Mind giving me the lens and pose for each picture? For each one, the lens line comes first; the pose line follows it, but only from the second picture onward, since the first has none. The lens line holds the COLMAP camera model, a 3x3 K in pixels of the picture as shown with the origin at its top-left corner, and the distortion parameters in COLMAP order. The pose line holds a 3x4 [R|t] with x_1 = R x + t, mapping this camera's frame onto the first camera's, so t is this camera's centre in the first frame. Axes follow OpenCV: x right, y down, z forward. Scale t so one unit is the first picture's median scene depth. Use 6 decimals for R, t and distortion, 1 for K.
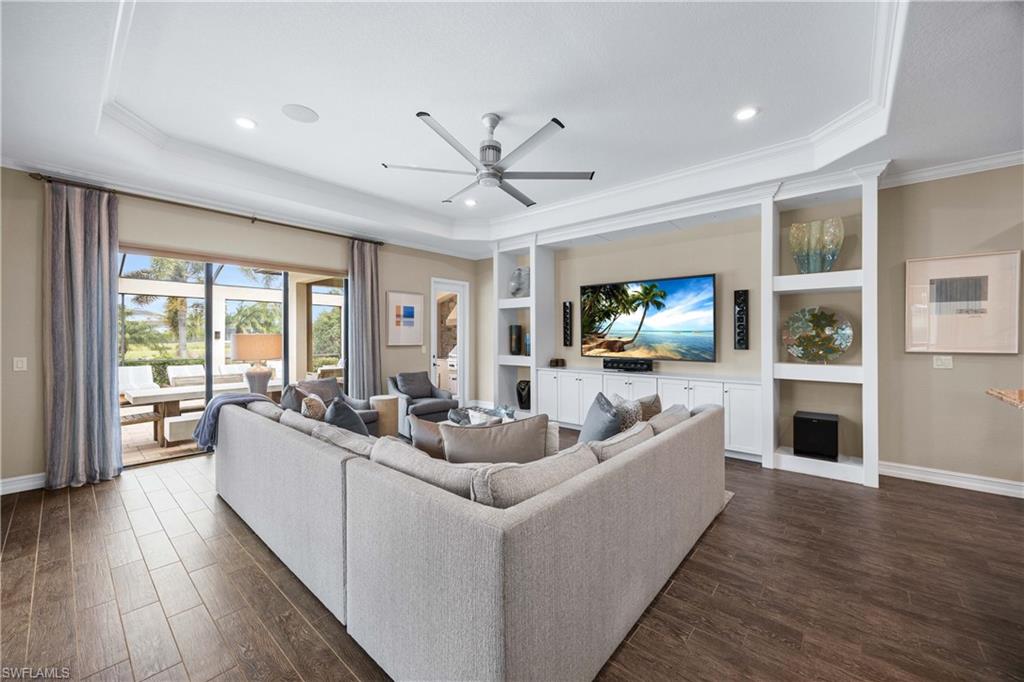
lens RADIAL K [[390.0, 0, 513.3], [0, 390.0, 334.2], [0, 0, 1]] dist [-0.002306, -0.000639]
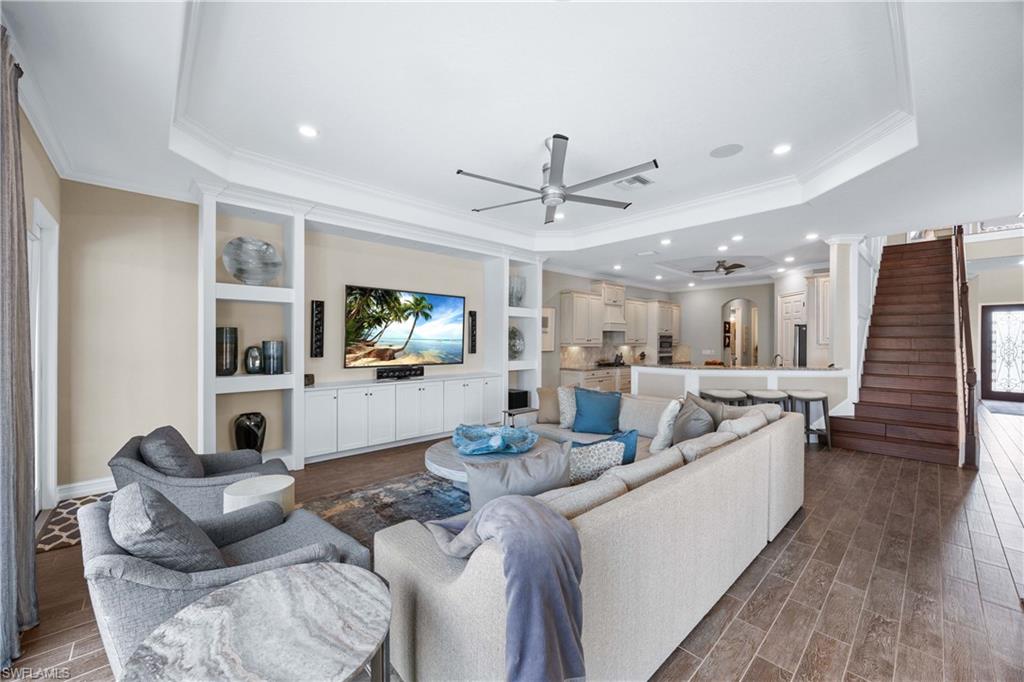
lens RADIAL K [[390.0, 0, 506.7], [0, 390.0, 339.1], [0, 0, 1]] dist [-0.002306, -0.000639]
pose [[0.122527, 0.002982, 0.992461, -0.743394], [-0.009089, 0.999957, -0.001882, -0.009098], [-0.992424, -0.008790, 0.122549, 0.660978]]
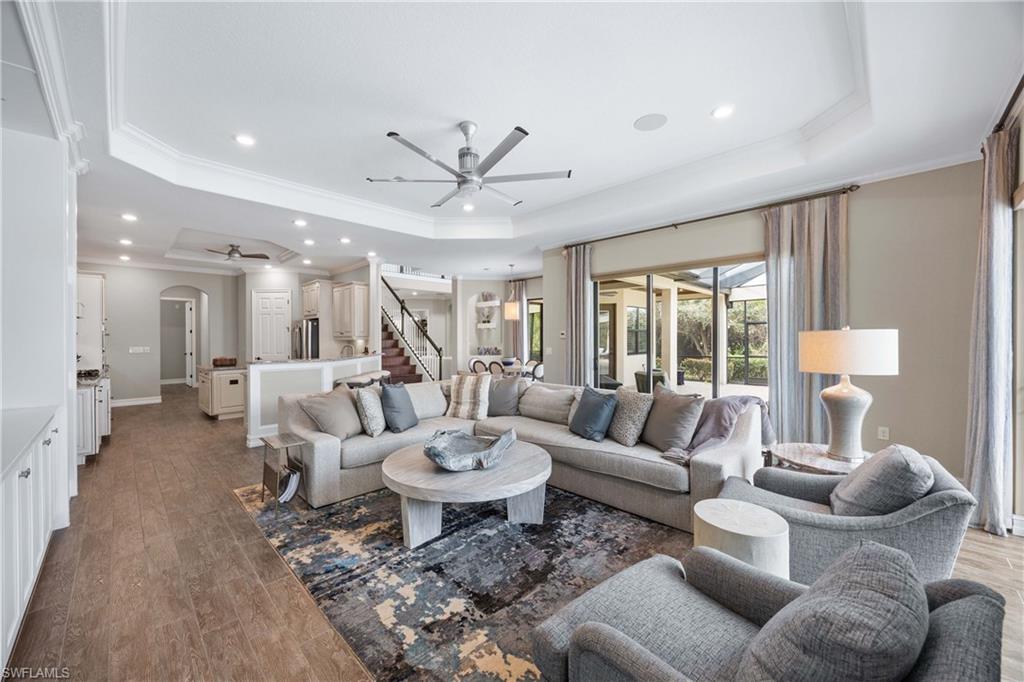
lens RADIAL K [[390.0, 0, 511.8], [0, 390.0, 342.1], [0, 0, 1]] dist [-0.002306, -0.000639]
pose [[-0.997397, 0.003900, 0.071996, -0.164453], [0.004483, 0.999958, 0.007946, 0.007279], [-0.071962, 0.008248, -0.997373, 1.342152]]
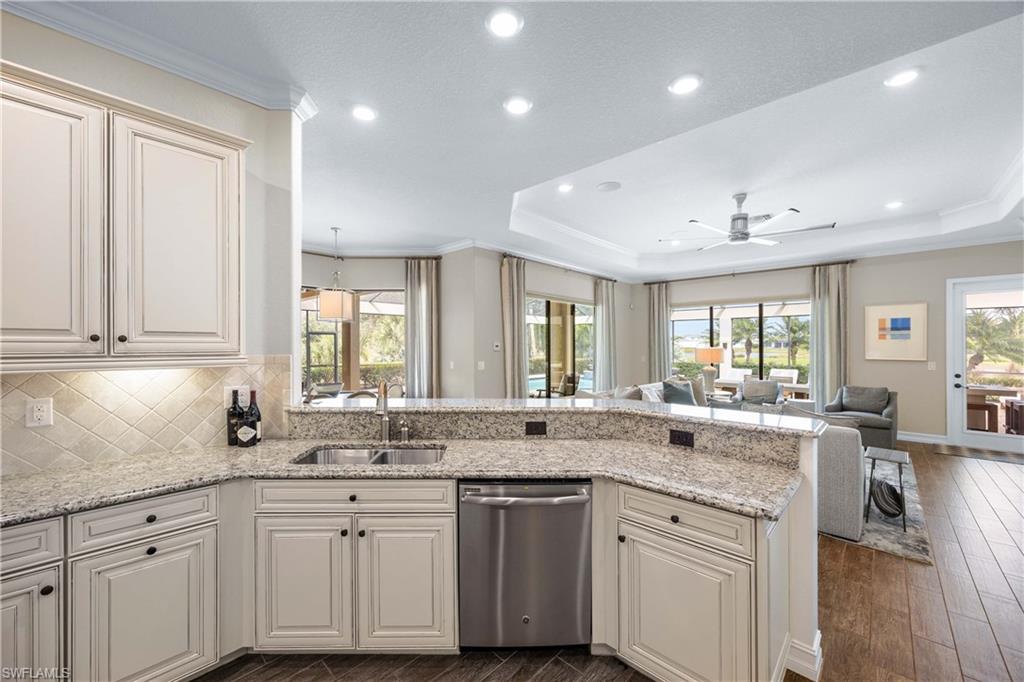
lens RADIAL K [[390.0, 0, 494.3], [0, 390.0, 339.8], [0, 0, 1]] dist [-0.002306, -0.000639]
pose [[-0.078500, -0.011030, -0.996853, 0.934070], [-0.000431, 0.999939, -0.011030, -0.012344], [0.996914, -0.000437, -0.078500, 0.155766]]
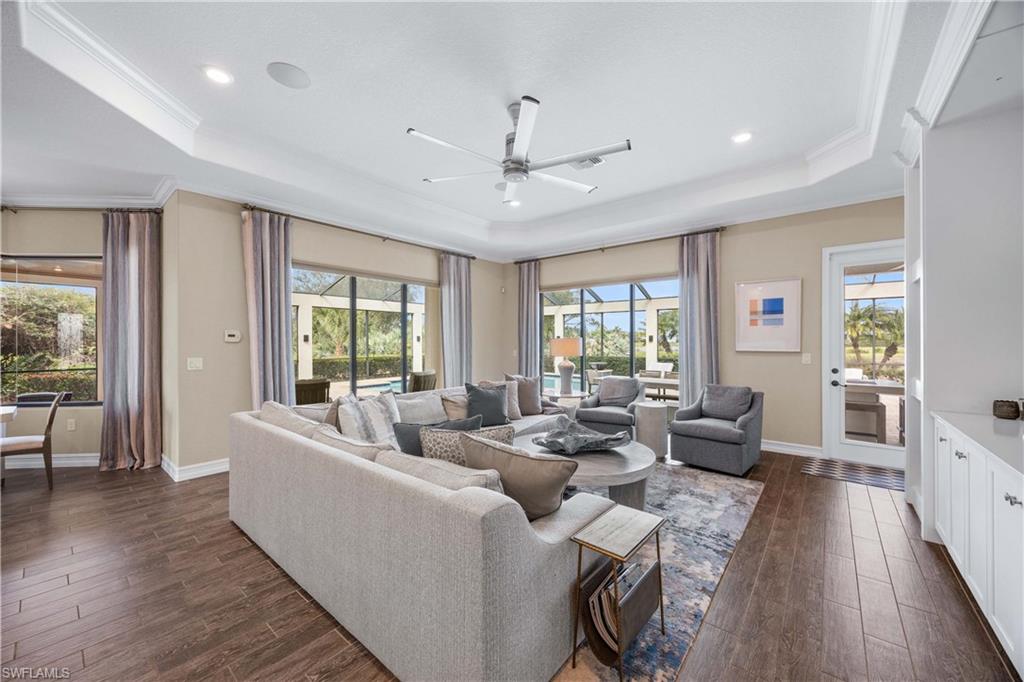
lens RADIAL K [[390.0, 0, 506.6], [0, 390.0, 338.1], [0, 0, 1]] dist [-0.002306, -0.000639]
pose [[0.014138, -0.006565, -0.999878, 0.589877], [0.006085, 0.999960, -0.006479, 0.006024], [0.999882, -0.005993, 0.014178, 0.639067]]
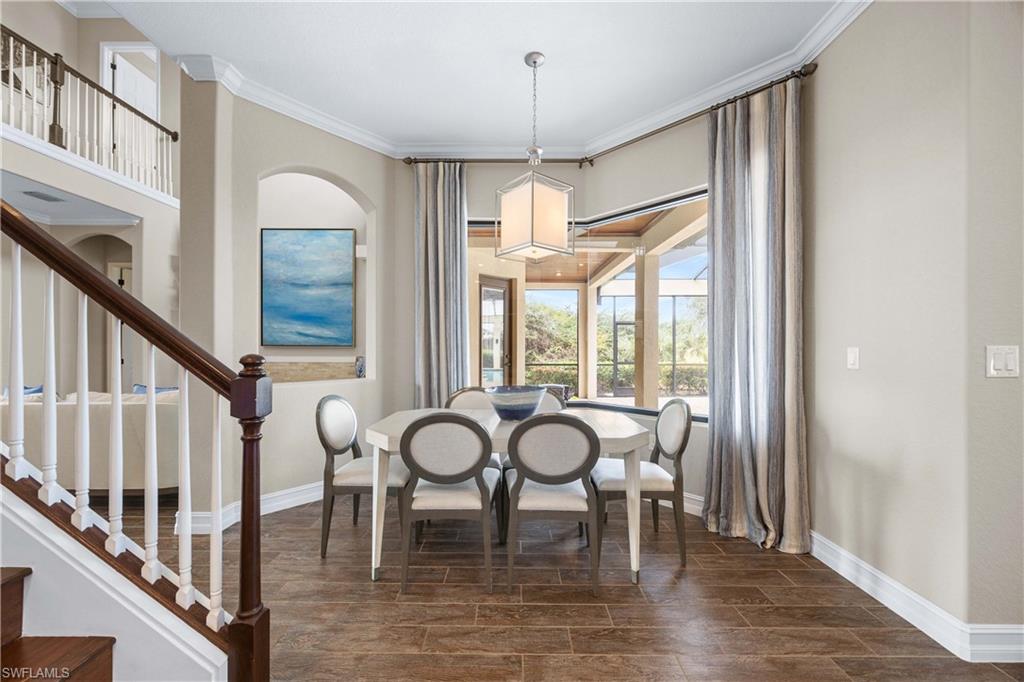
lens RADIAL K [[390.0, 0, 516.3], [0, 390.0, 346.2], [0, 0, 1]] dist [-0.002306, -0.000639]
pose [[-0.762287, -0.006439, -0.647207, 0.273743], [-0.006493, 0.999976, -0.002300, 0.039704], [0.647206, 0.002449, -0.762311, 0.011924]]
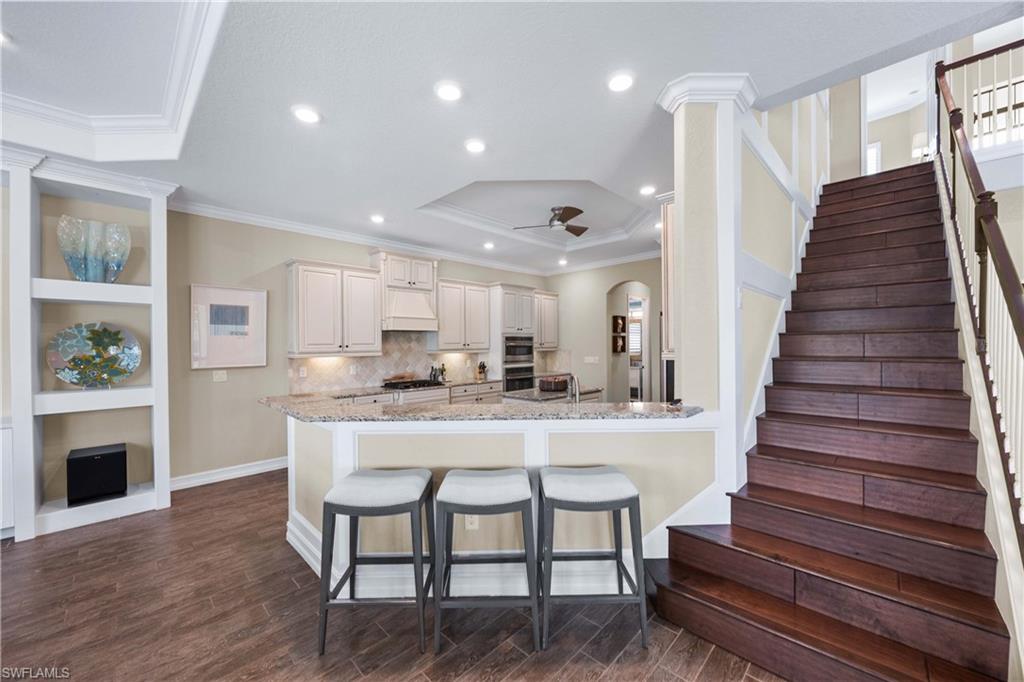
lens RADIAL K [[390.0, 0, 503.7], [0, 390.0, 345.0], [0, 0, 1]] dist [-0.002306, -0.000639]
pose [[0.080084, -0.001772, 0.996787, 0.003657], [0.005612, 0.999983, 0.001326, -0.013507], [-0.996772, 0.005488, 0.080093, 0.039563]]
